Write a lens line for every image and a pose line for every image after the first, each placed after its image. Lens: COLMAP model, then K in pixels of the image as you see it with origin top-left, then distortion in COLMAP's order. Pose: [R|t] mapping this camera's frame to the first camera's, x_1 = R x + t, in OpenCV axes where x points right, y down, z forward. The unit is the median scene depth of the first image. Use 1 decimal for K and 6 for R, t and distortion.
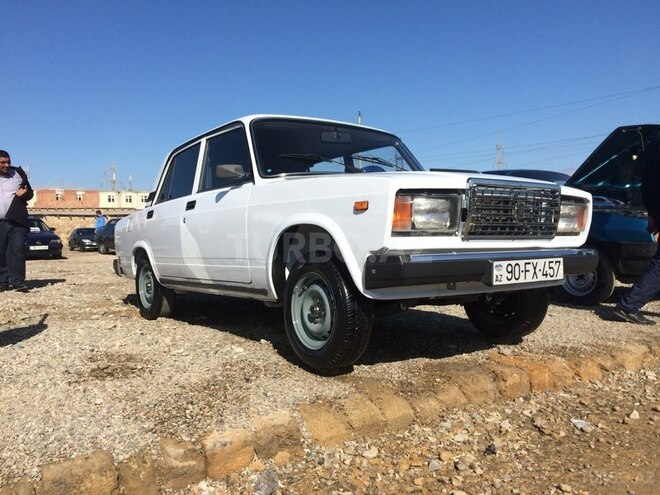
lens RADIAL K [[580.4, 0, 330.3], [0, 580.4, 247.7], [0, 0, 1]] dist [0.048786, 0.002809]
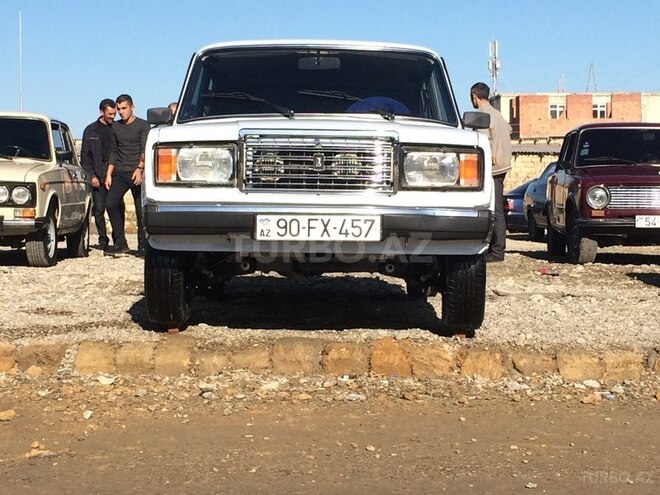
lens RADIAL K [[1450.0, 0, 329.7], [0, 1450.0, 247.3], [0, 0, 1]] dist [-0.045856, 0.000000]
pose [[0.814852, 0.037683, -0.578443, 1.679085], [-0.030312, 0.999289, 0.022399, 0.018816], [0.578876, -0.000719, 0.815415, -0.842540]]
